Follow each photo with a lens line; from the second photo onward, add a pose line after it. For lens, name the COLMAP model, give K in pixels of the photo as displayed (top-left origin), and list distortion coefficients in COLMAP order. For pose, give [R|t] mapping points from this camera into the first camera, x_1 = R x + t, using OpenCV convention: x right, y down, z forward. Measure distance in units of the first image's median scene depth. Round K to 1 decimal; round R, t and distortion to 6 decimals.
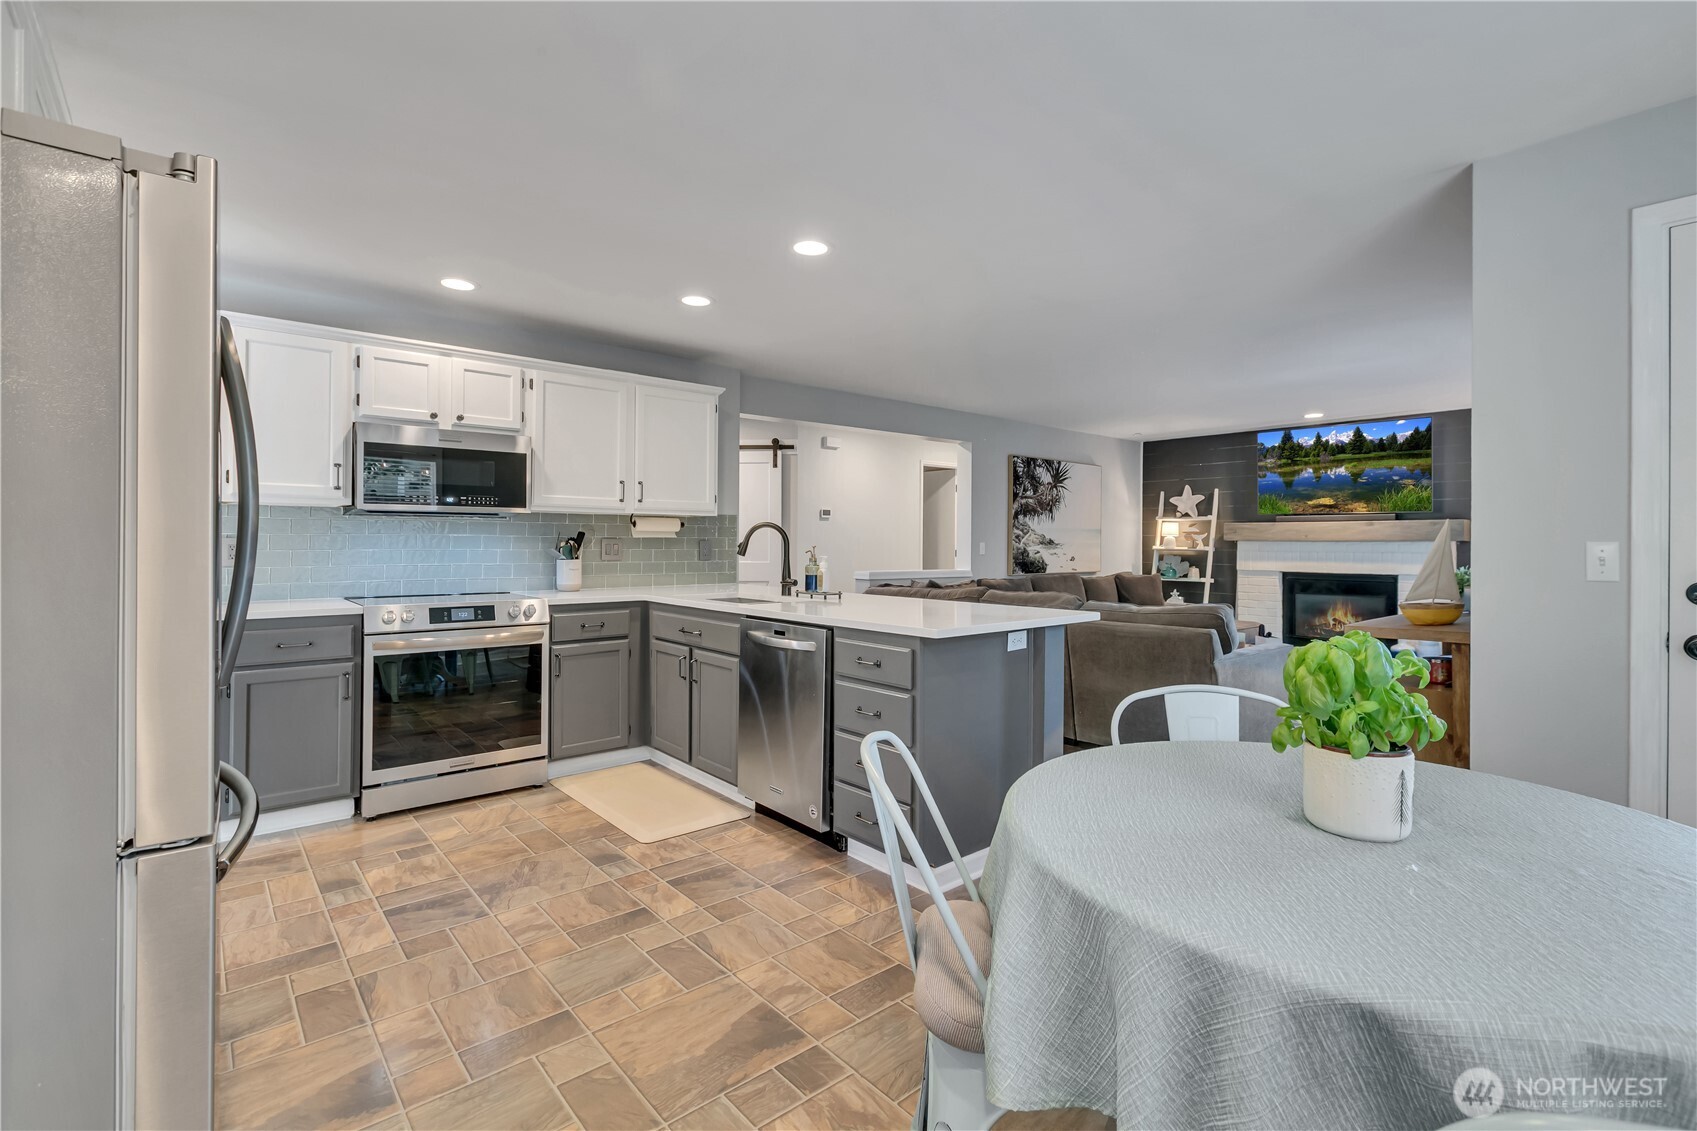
lens RADIAL K [[763.4, 0, 851.1], [0, 763.4, 536.4], [0, 0, 1]] dist [0.037129, 0.000406]
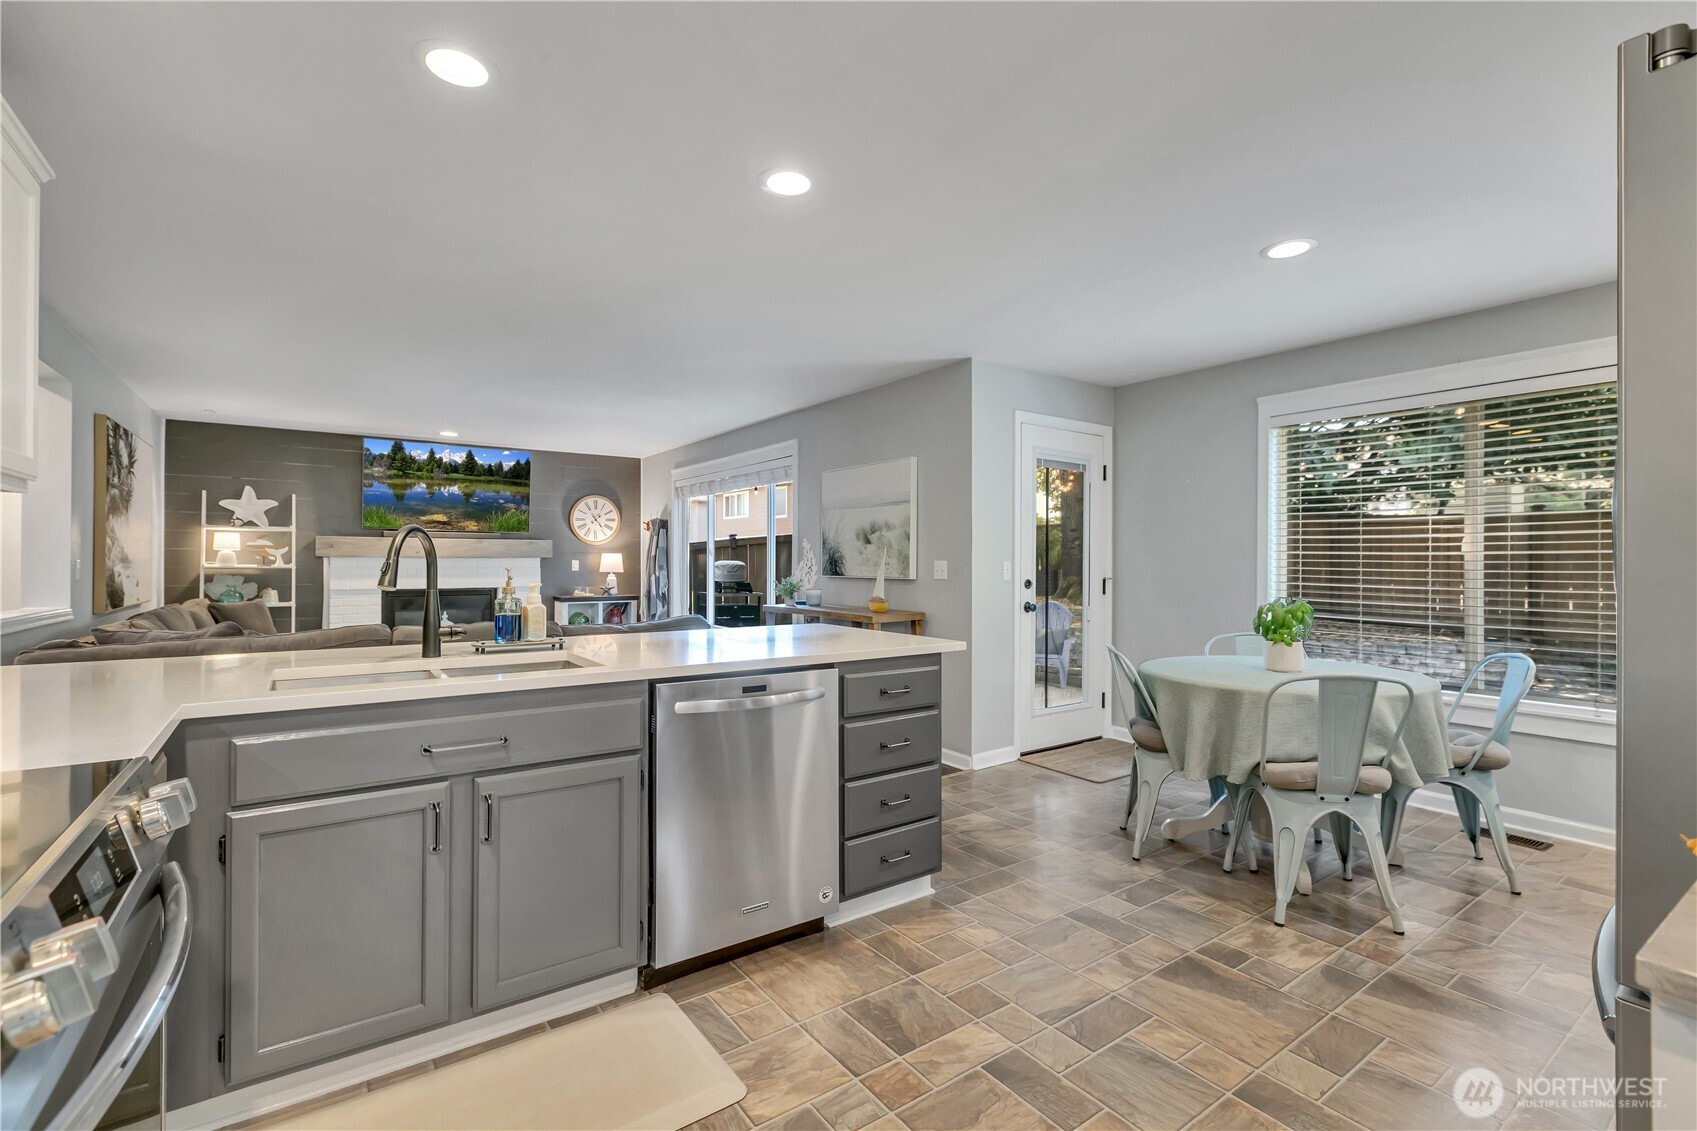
lens RADIAL K [[769.6, 0, 848.5], [0, 769.6, 565.5], [0, 0, 1]] dist [0.024165, -0.000010]
pose [[0.089612, -0.009691, 0.995930, -0.356771], [-0.009741, 0.999896, 0.010606, 0.001297], [-0.995929, -0.010652, 0.089509, 0.378856]]
